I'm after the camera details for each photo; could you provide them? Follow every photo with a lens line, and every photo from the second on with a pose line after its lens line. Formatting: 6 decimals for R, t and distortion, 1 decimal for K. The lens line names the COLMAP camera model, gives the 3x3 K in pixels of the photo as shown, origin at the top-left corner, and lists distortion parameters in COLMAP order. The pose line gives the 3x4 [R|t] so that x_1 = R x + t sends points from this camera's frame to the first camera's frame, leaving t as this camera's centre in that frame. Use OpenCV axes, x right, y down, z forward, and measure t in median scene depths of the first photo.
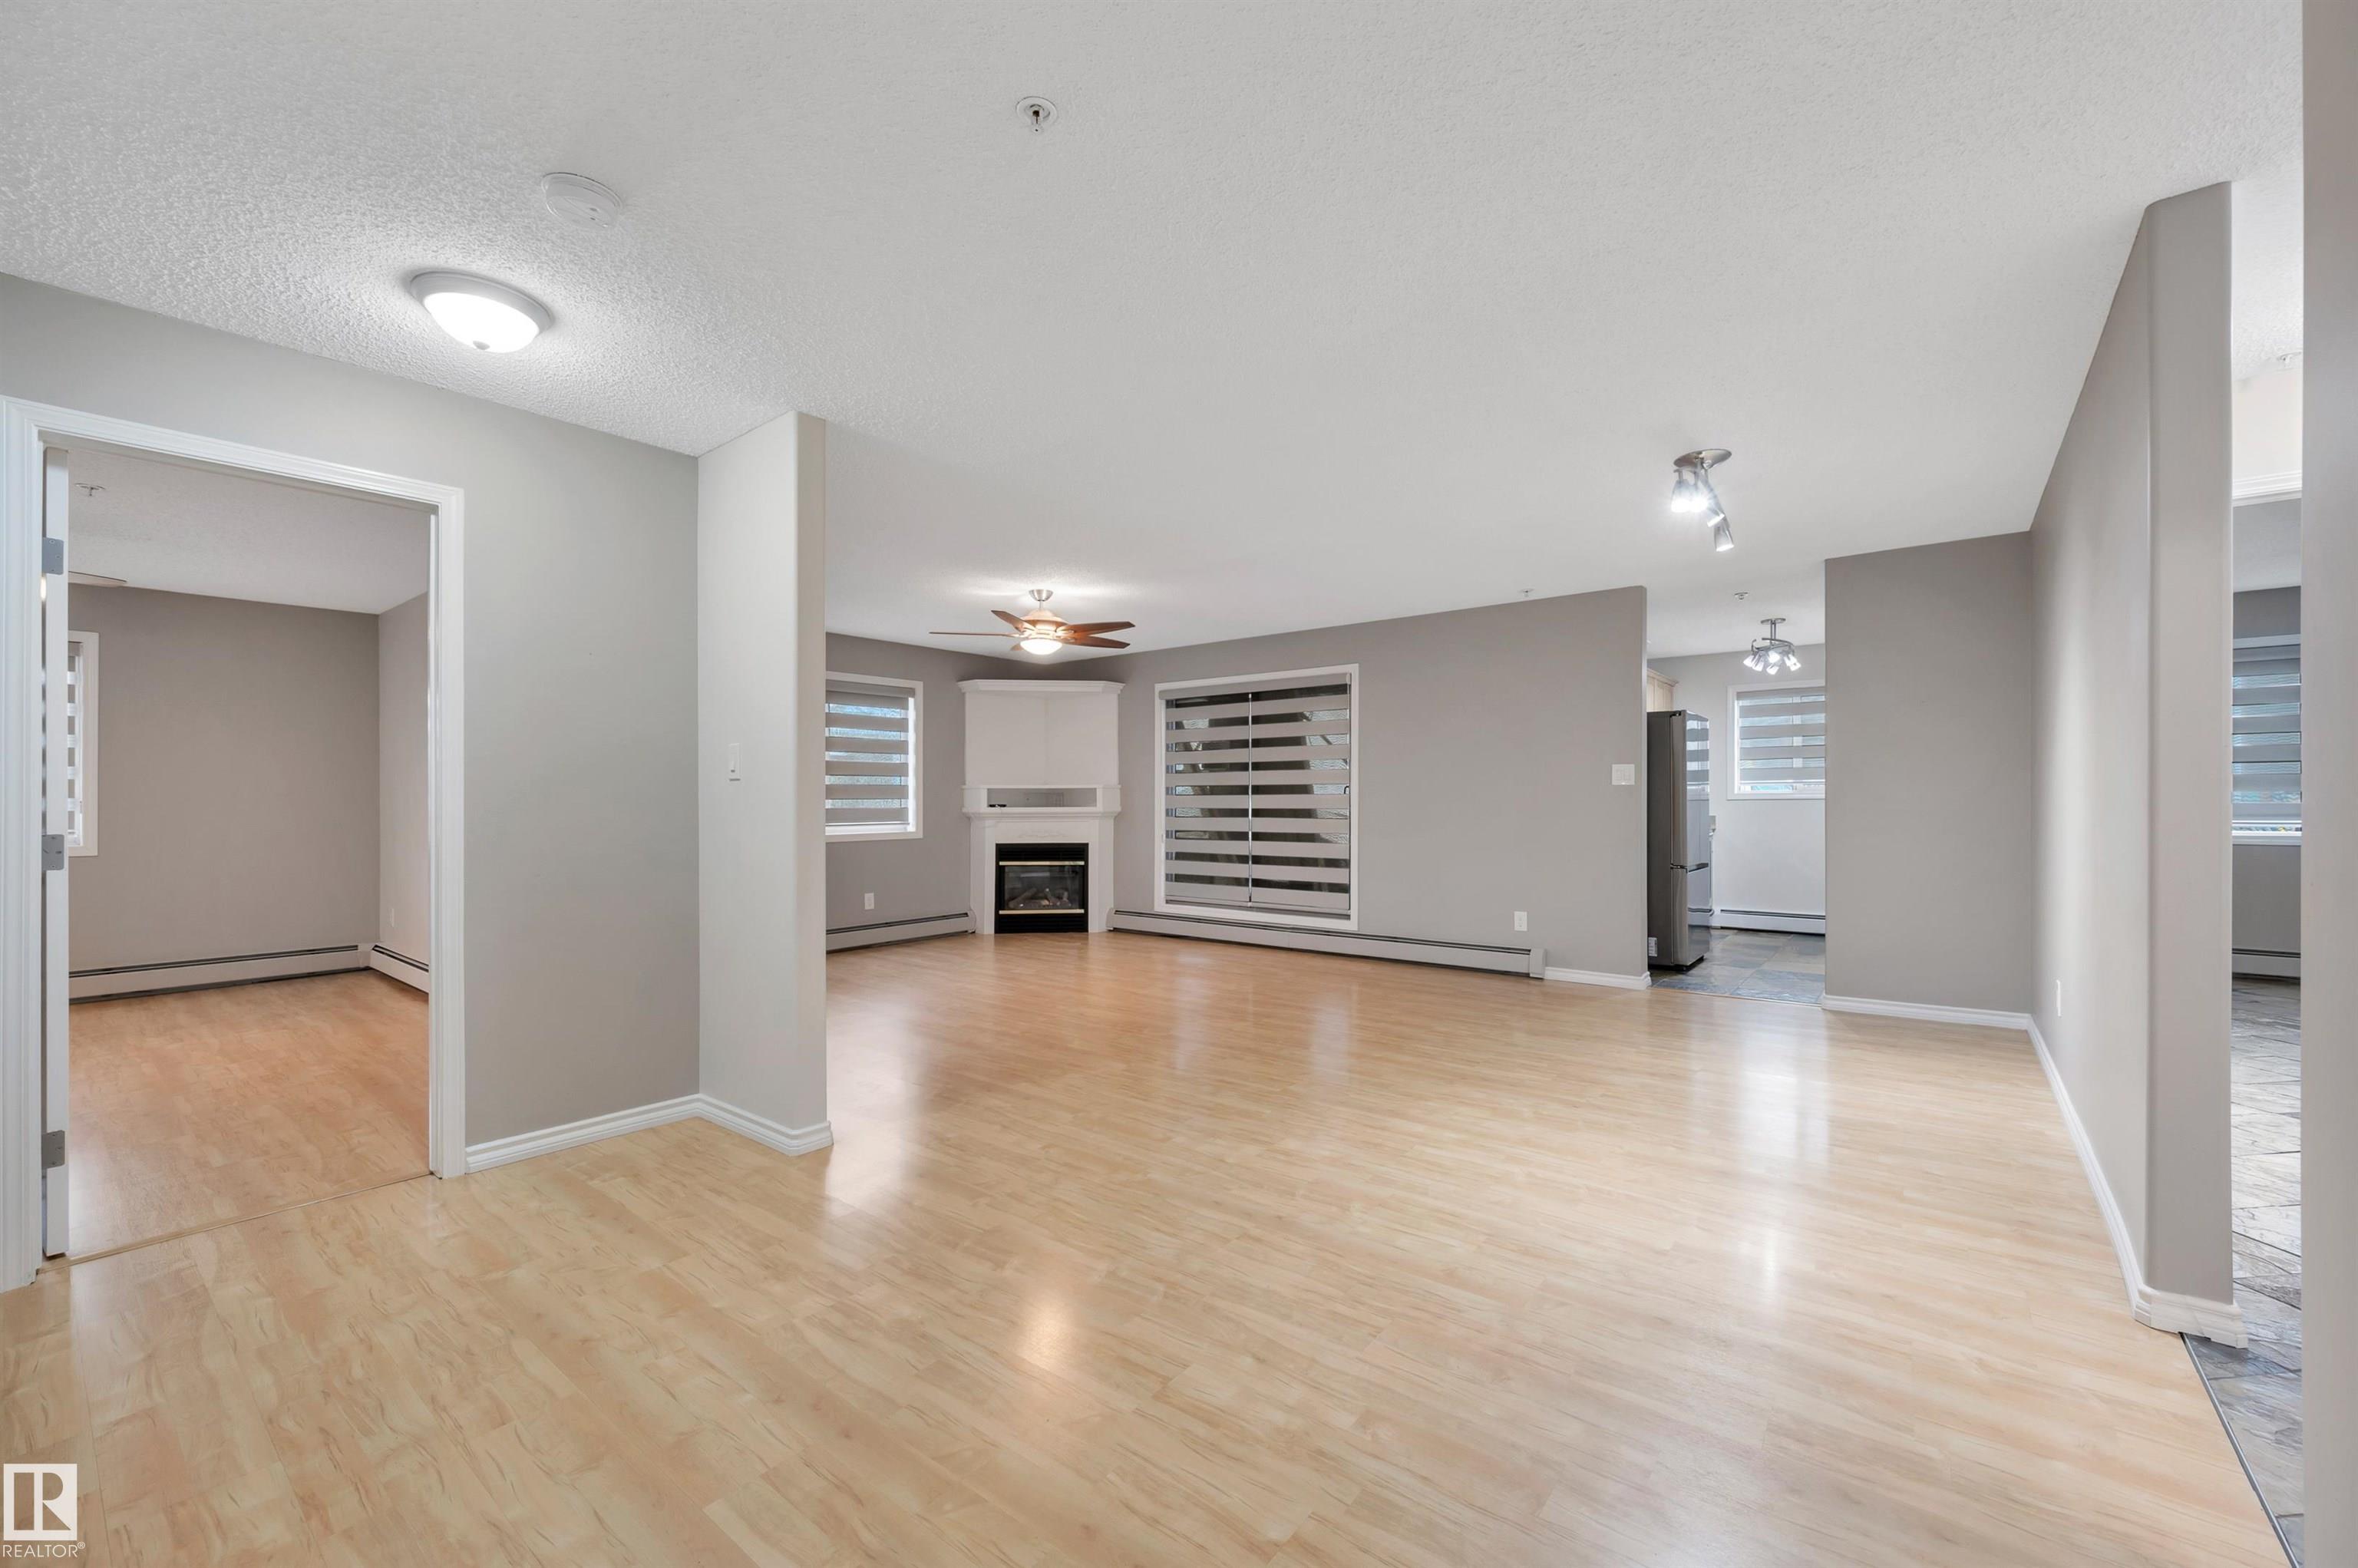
lens RADIAL K [[942.7, 0, 1198.7], [0, 942.7, 797.0], [0, 0, 1]] dist [0.000740, -0.000108]
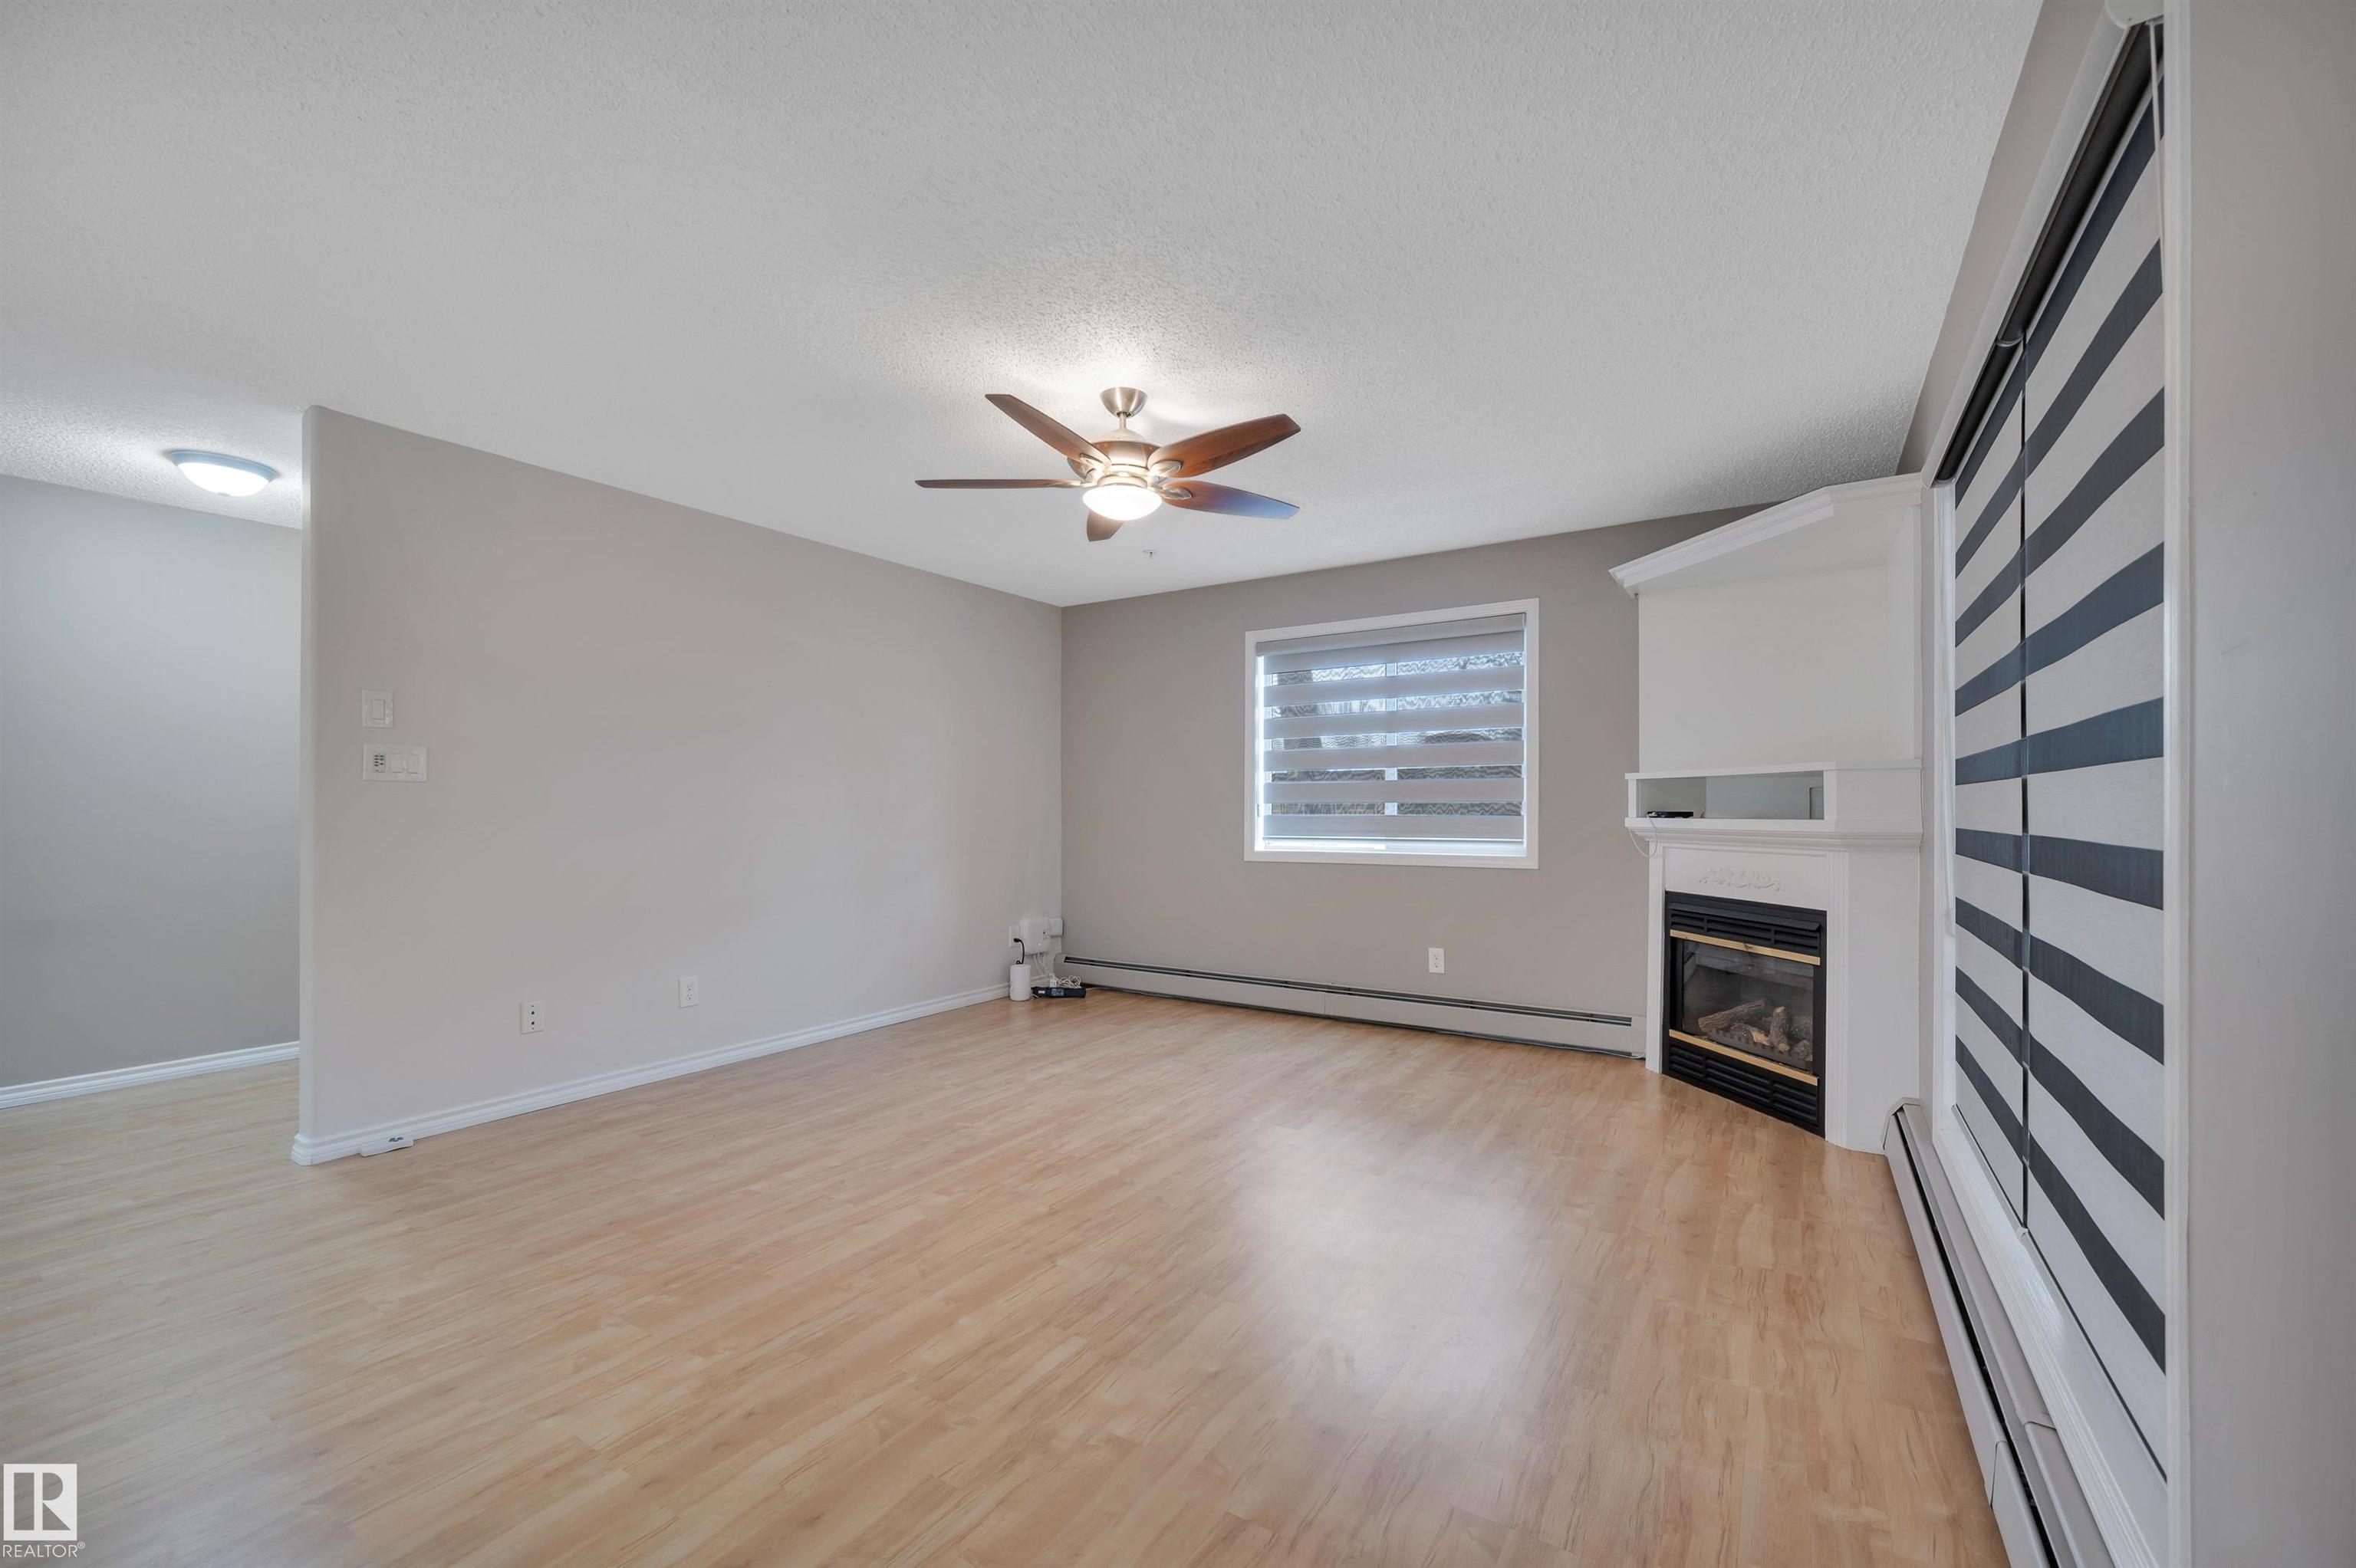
lens RADIAL K [[941.9, 0, 1197.7], [0, 941.9, 796.9], [0, 0, 1]] dist [0.000740, -0.000108]
pose [[0.097319, -0.010198, -0.995201, 0.255578], [0.000668, 0.999948, -0.010182, 0.005455], [0.995253, 0.000326, 0.097320, 0.726047]]
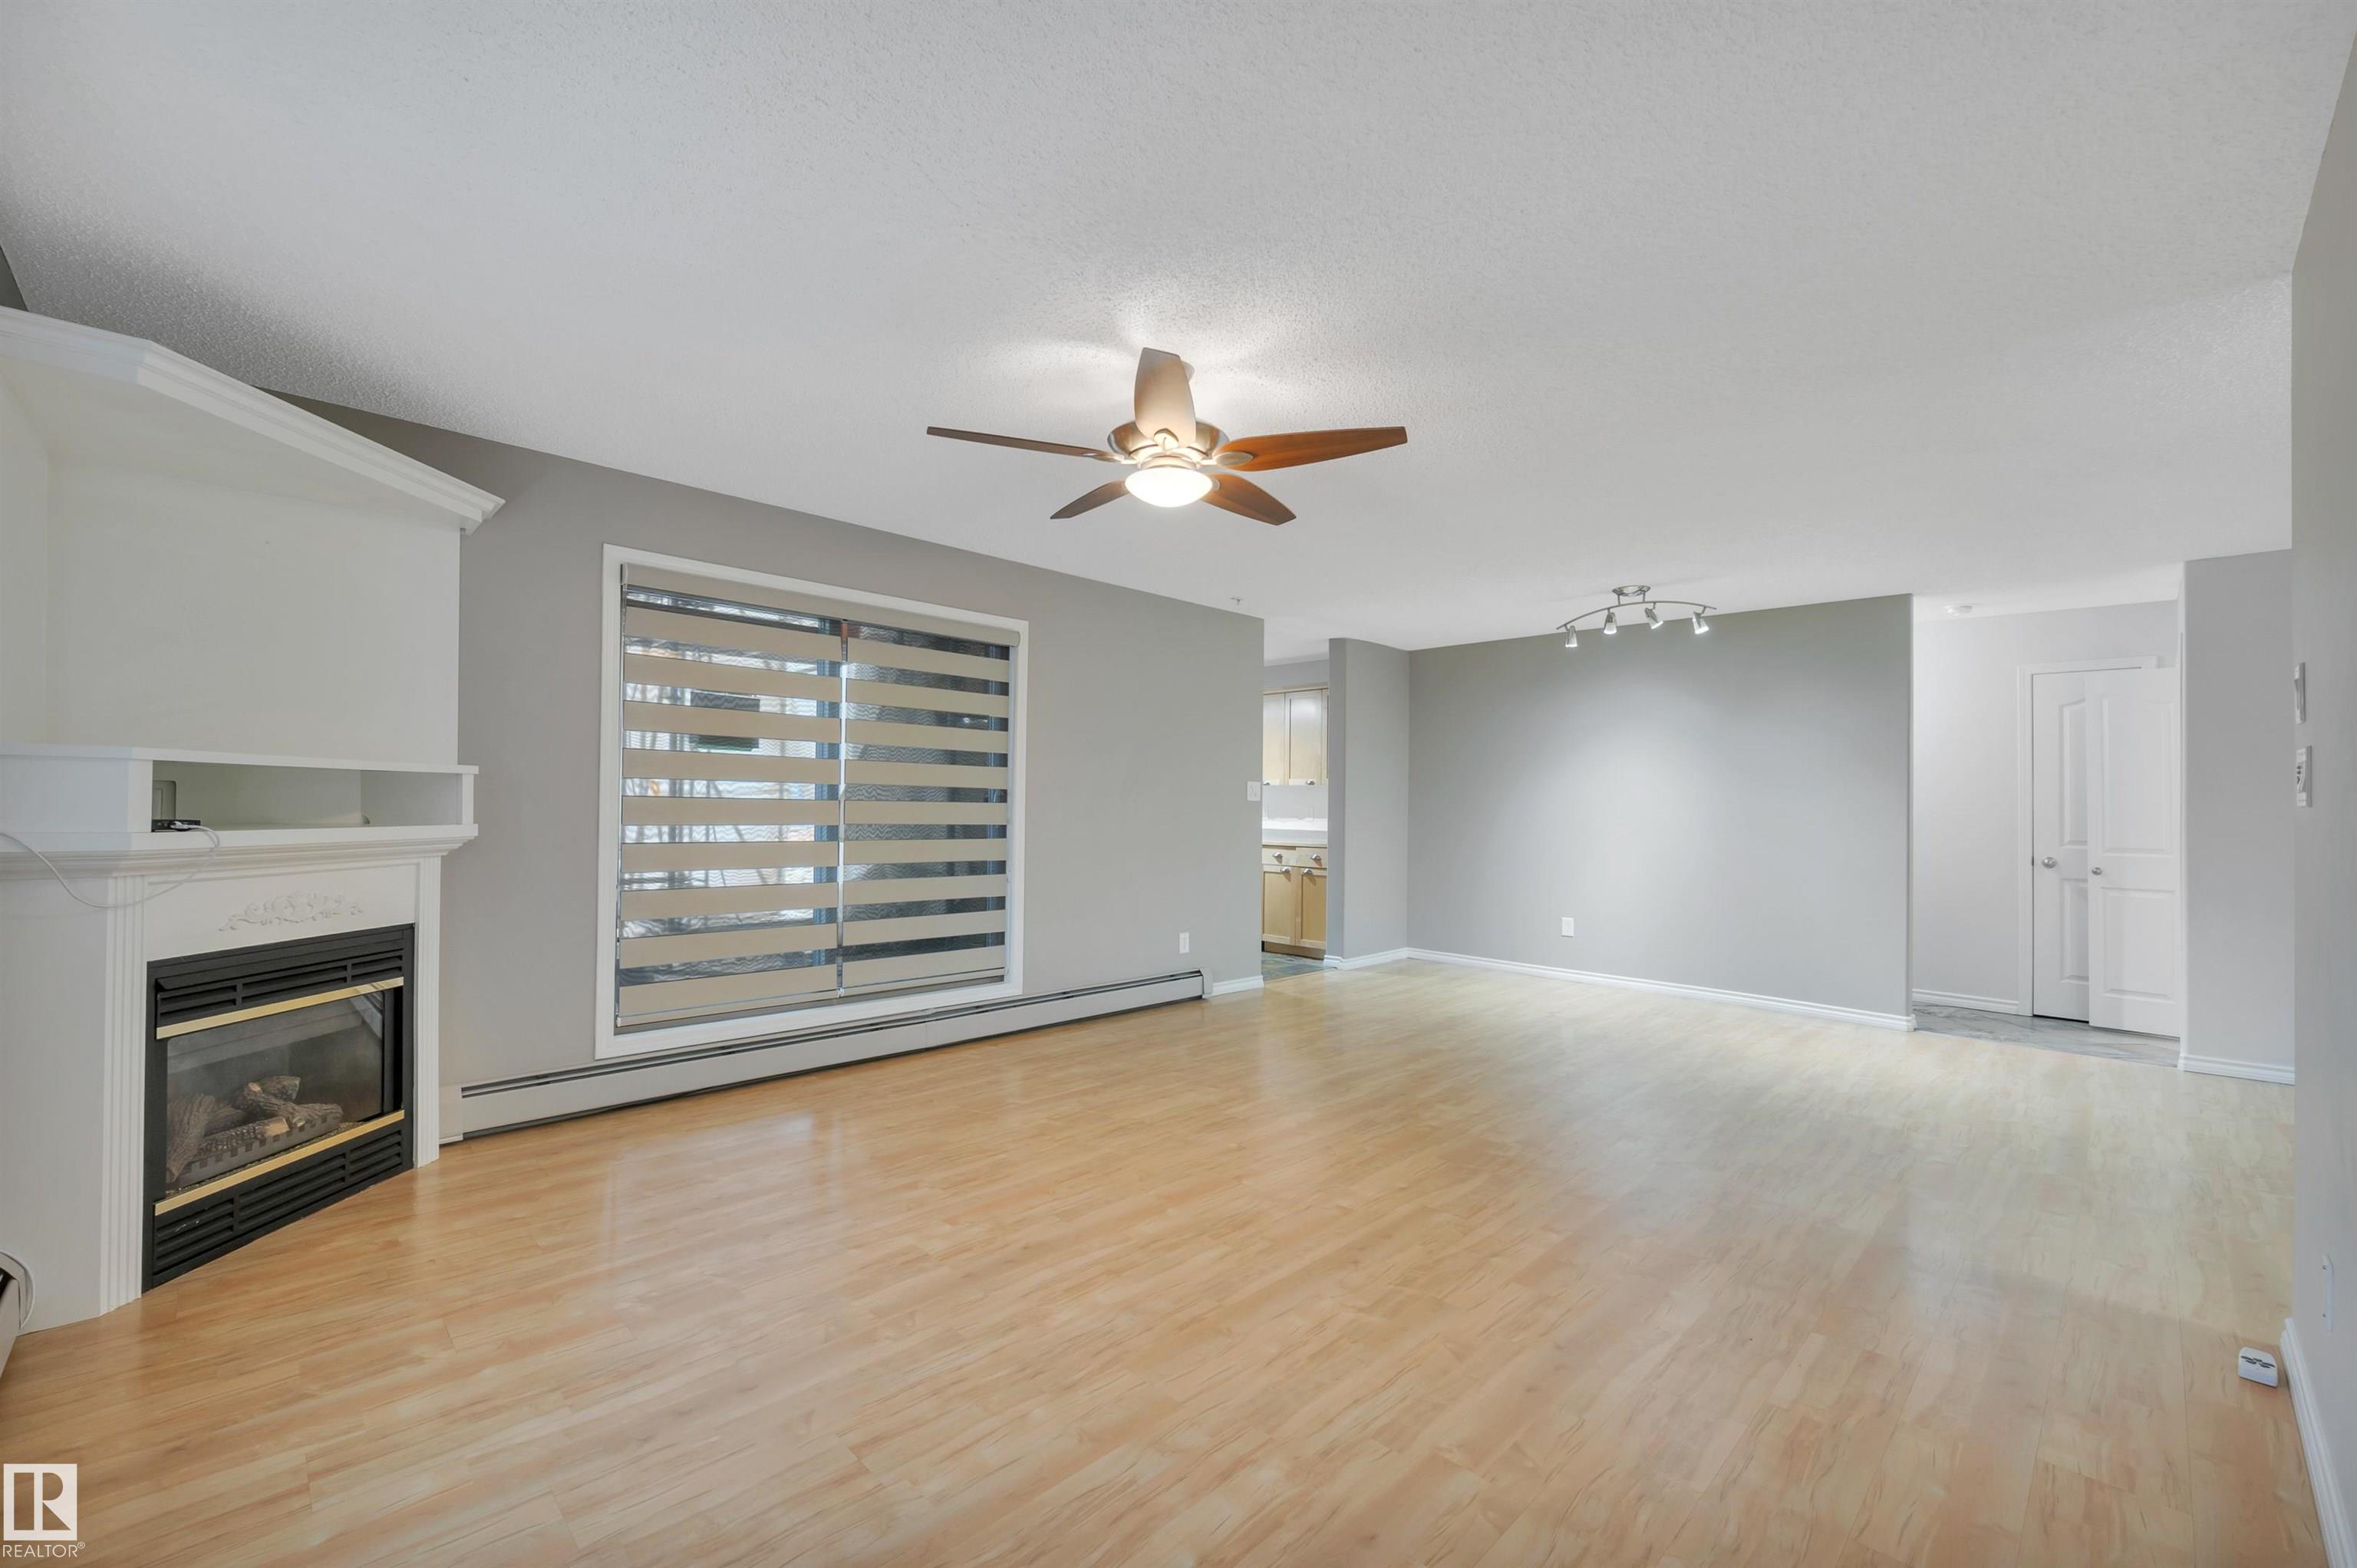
lens RADIAL K [[961.4, 0, 1188.3], [0, 961.4, 809.5], [0, 0, 1]] dist [0.008253, -0.000089]
pose [[0.122477, 0.004868, 0.992459, -0.466831], [-0.013512, 0.999903, -0.003237, 0.001964], [-0.992379, -0.013013, 0.122531, 0.682111]]
